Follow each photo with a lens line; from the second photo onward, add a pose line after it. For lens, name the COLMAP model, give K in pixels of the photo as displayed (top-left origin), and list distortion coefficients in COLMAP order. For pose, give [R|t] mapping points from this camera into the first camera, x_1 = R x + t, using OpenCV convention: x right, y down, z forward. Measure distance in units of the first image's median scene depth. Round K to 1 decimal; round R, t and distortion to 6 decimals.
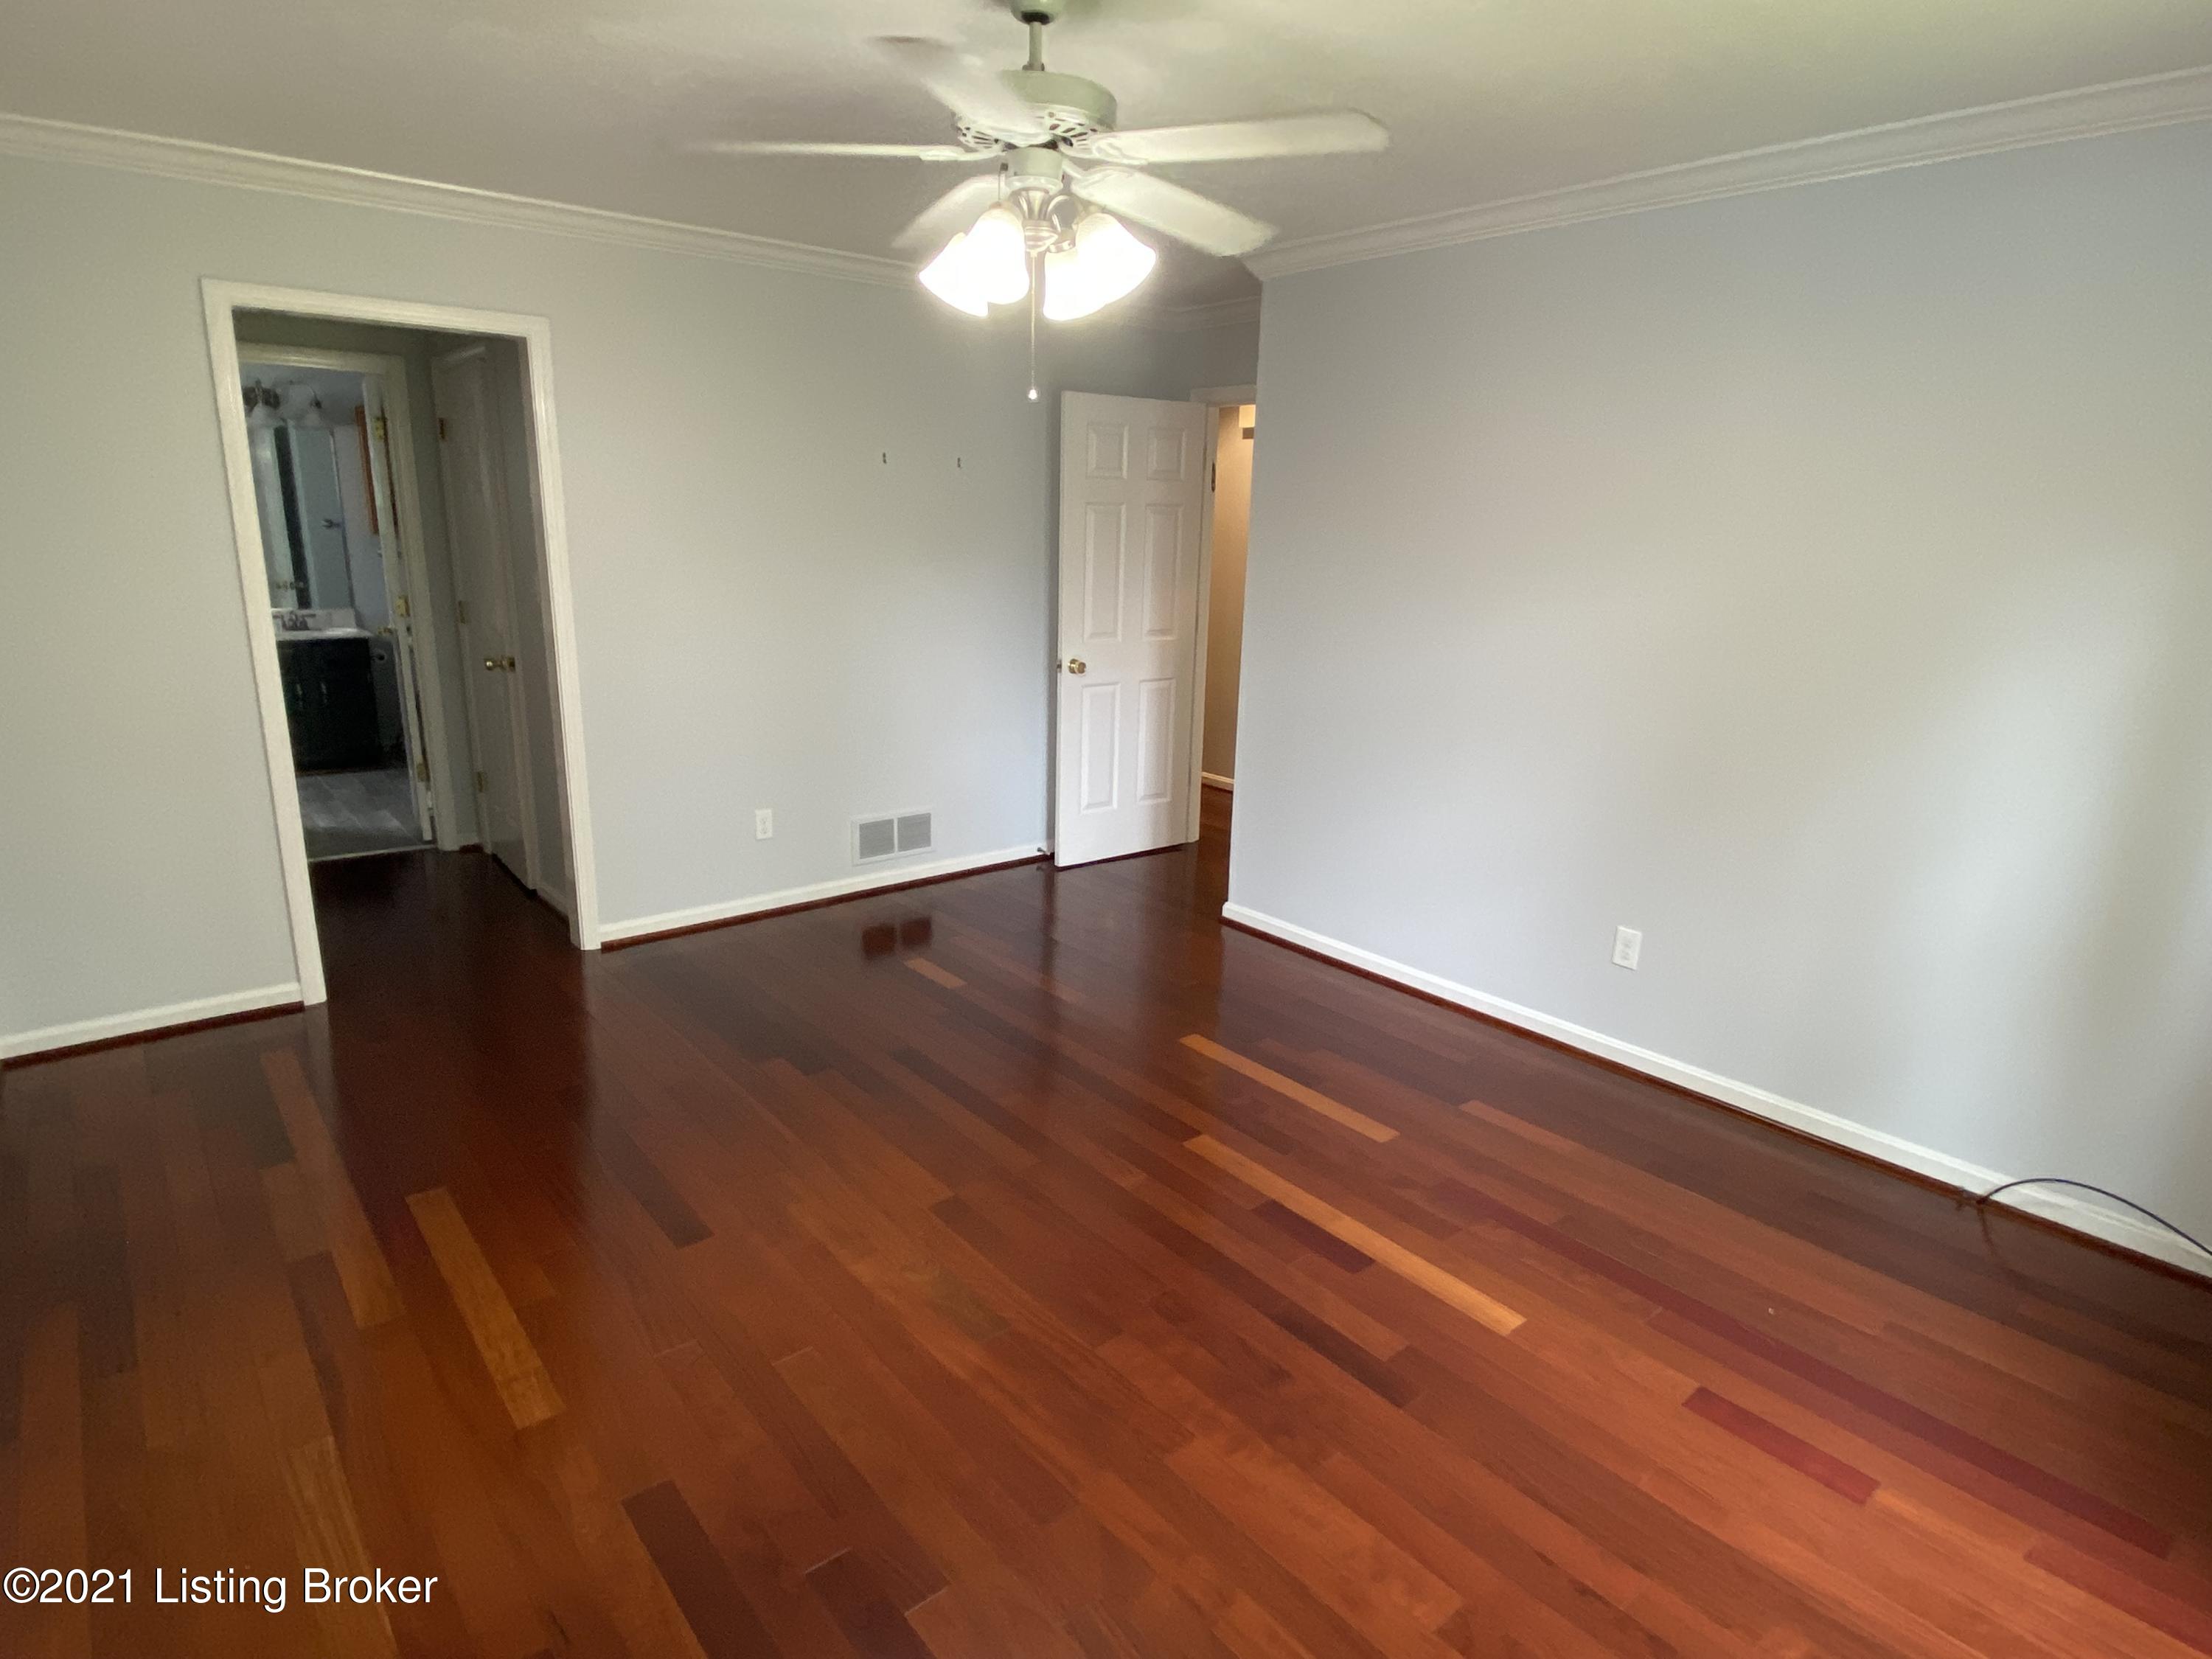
lens RADIAL K [[1173.3, 0, 1102.0], [0, 1173.3, 825.1], [0, 0, 1]] dist [0.021604, -0.000253]
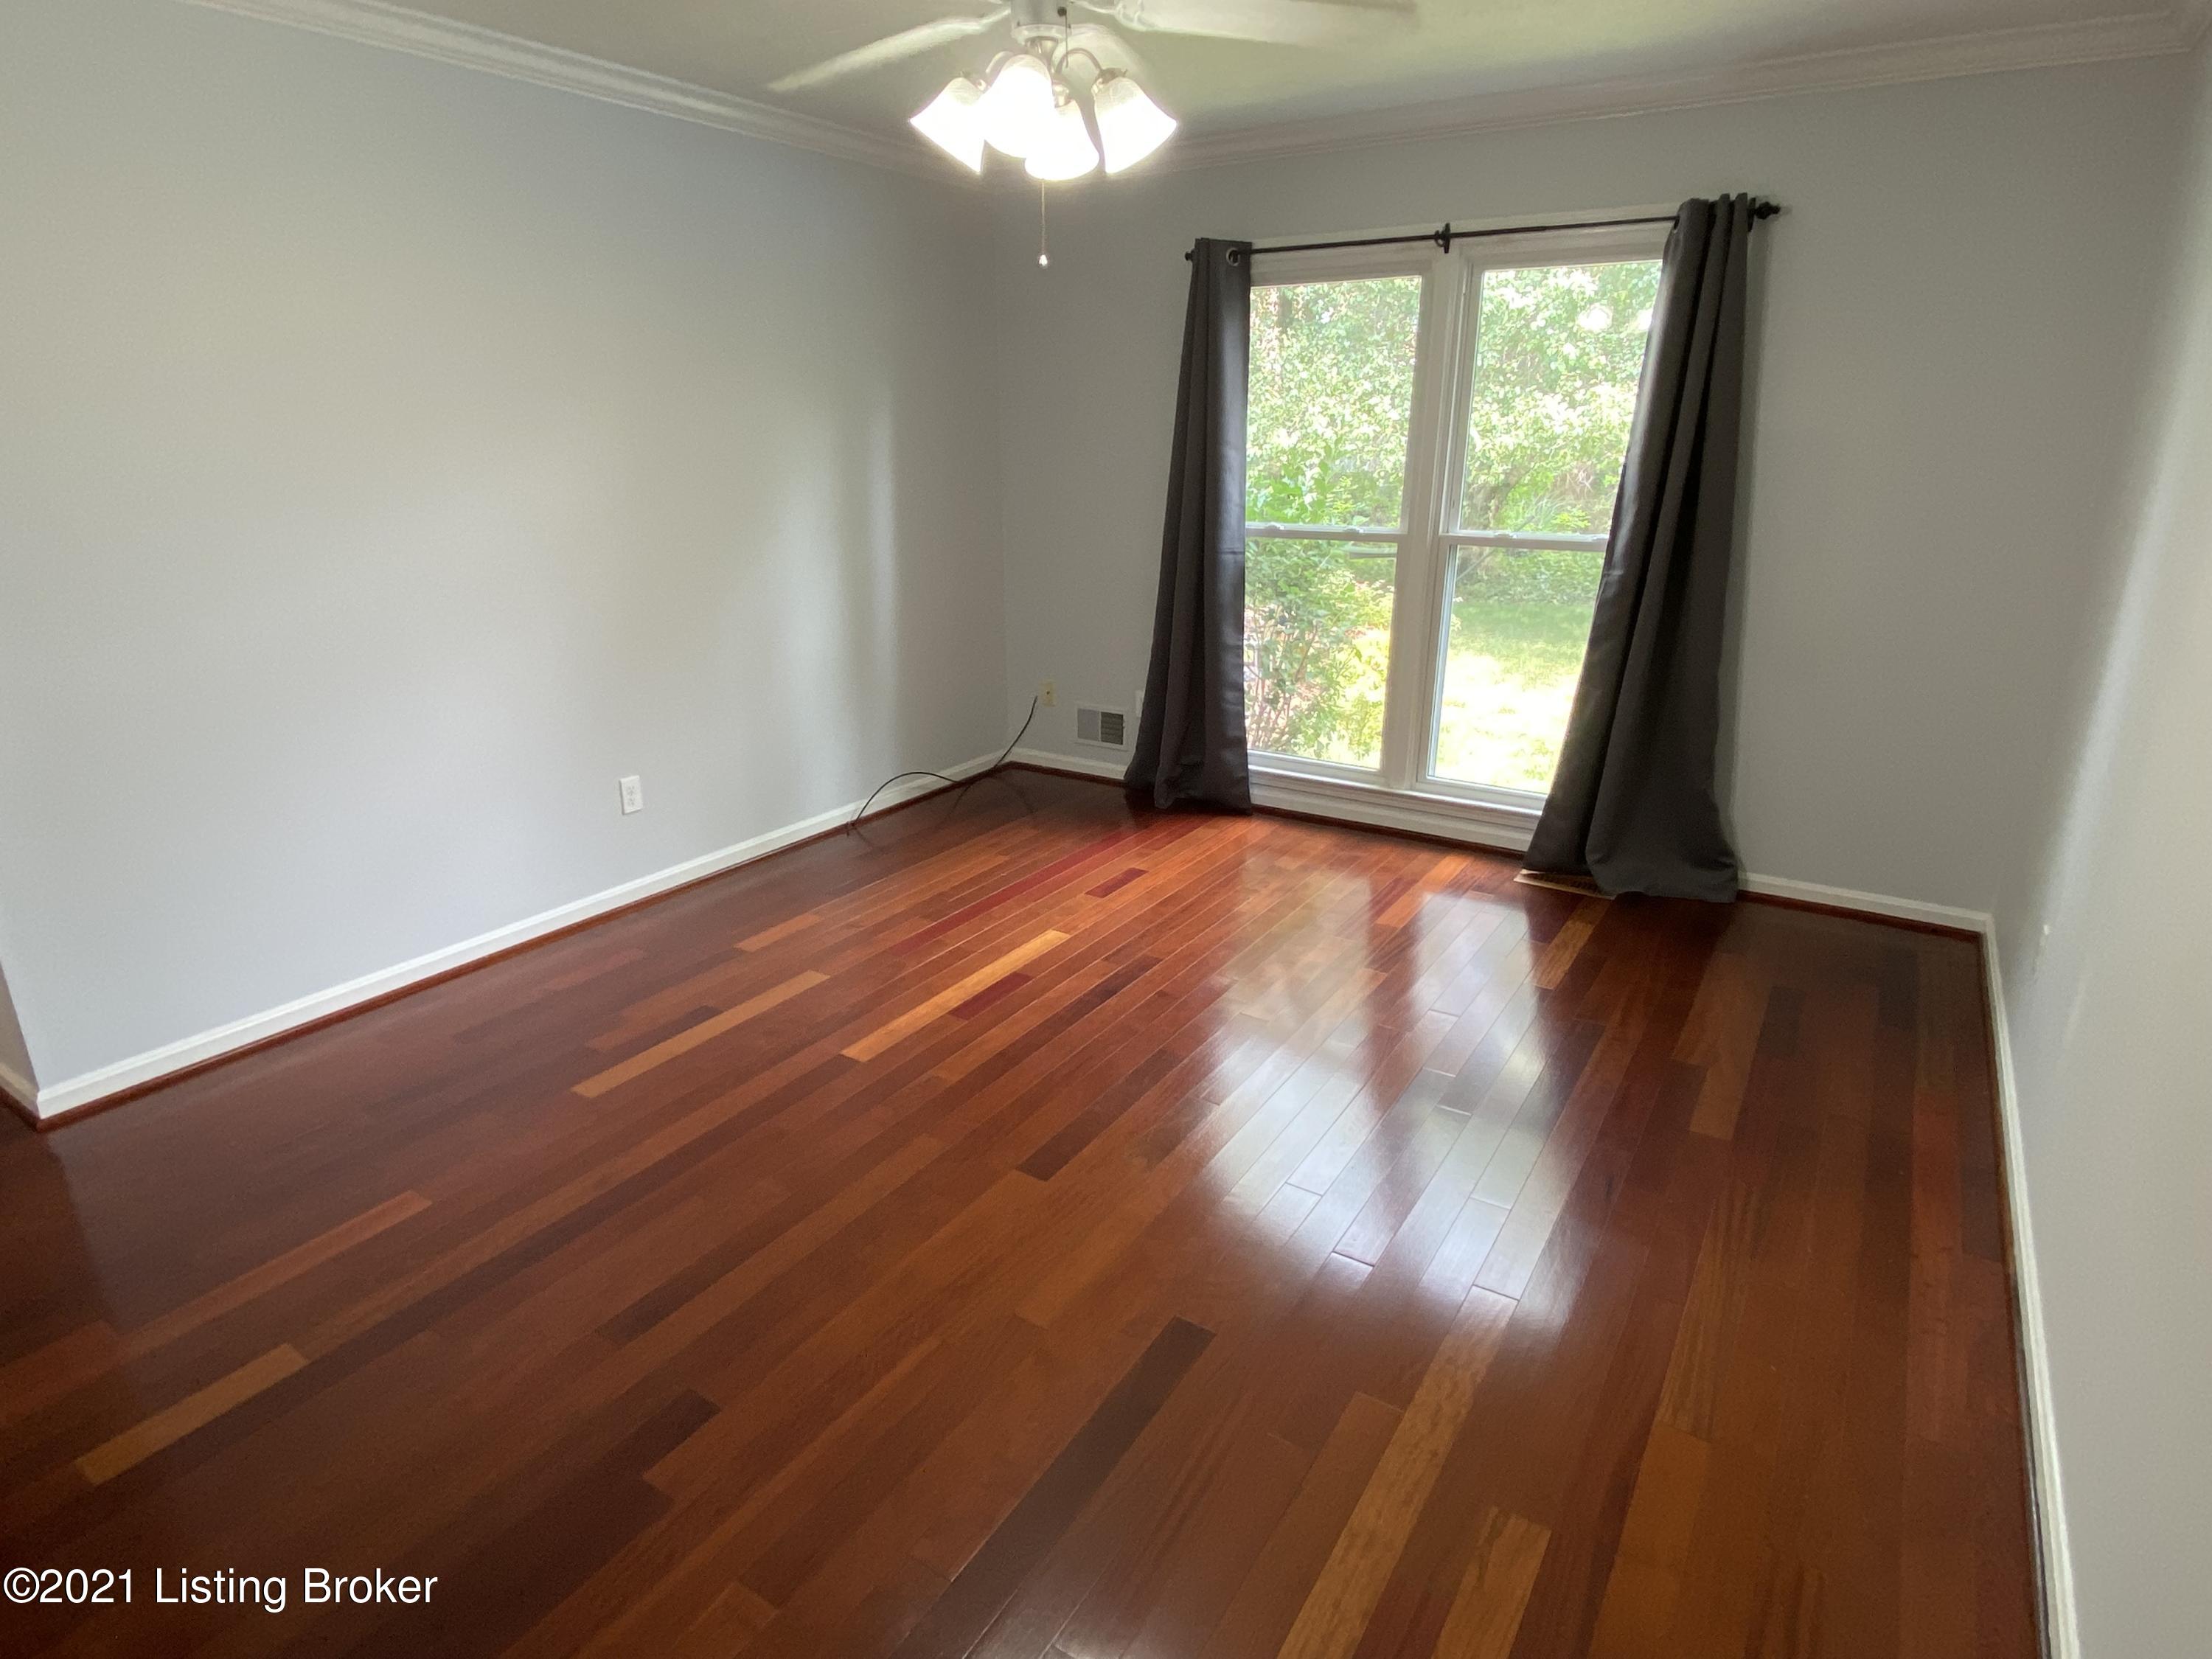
lens RADIAL K [[1173.3, 0, 1094.4], [0, 1173.3, 827.4], [0, 0, 1]] dist [0.021604, -0.000253]
pose [[-0.297375, -0.323534, 0.898272, -0.786094], [0.230400, 0.888713, 0.396366, -0.236989], [-0.926544, 0.324832, -0.189739, 0.937263]]
